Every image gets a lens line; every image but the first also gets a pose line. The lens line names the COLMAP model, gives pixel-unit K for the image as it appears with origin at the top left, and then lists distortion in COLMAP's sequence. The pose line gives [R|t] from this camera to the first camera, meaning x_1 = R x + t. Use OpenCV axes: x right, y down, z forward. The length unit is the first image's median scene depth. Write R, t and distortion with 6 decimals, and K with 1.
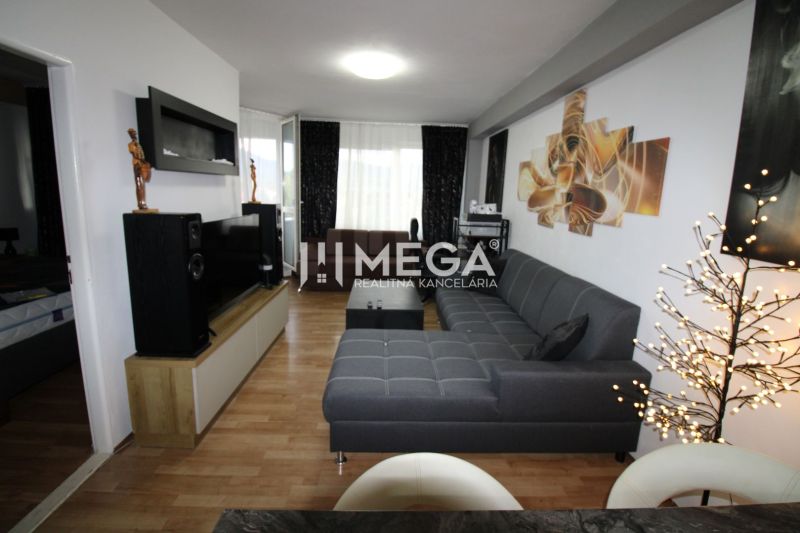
lens RADIAL K [[382.5, 0, 398.1], [0, 382.5, 262.7], [0, 0, 1]] dist [-0.000744, -0.000848]
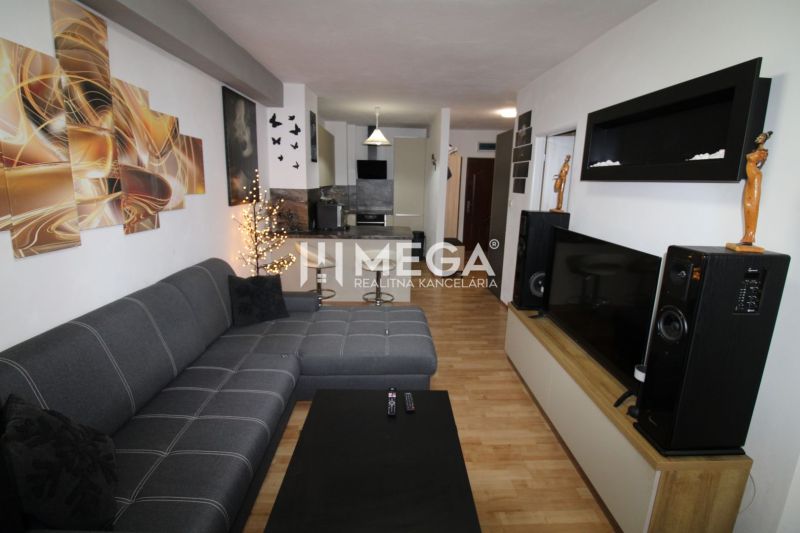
lens RADIAL K [[382.5, 0, 398.6], [0, 382.5, 267.5], [0, 0, 1]] dist [-0.000744, -0.000848]
pose [[-0.998504, -0.054620, -0.002561, -0.046281], [-0.051035, 0.914103, 0.402258, -0.336740], [-0.019631, 0.401787, -0.915523, 1.678599]]
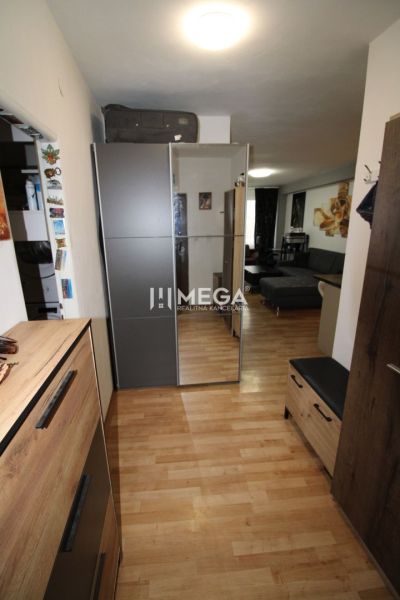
lens RADIAL K [[286.9, 0, 201.3], [0, 286.9, 301.4], [0, 0, 1]] dist [-0.000744, -0.000848]
pose [[0.996253, -0.057080, 0.064975, -0.668111], [0.051210, 0.994743, 0.088682, 0.134361], [-0.069696, -0.085022, 0.993938, -0.929169]]
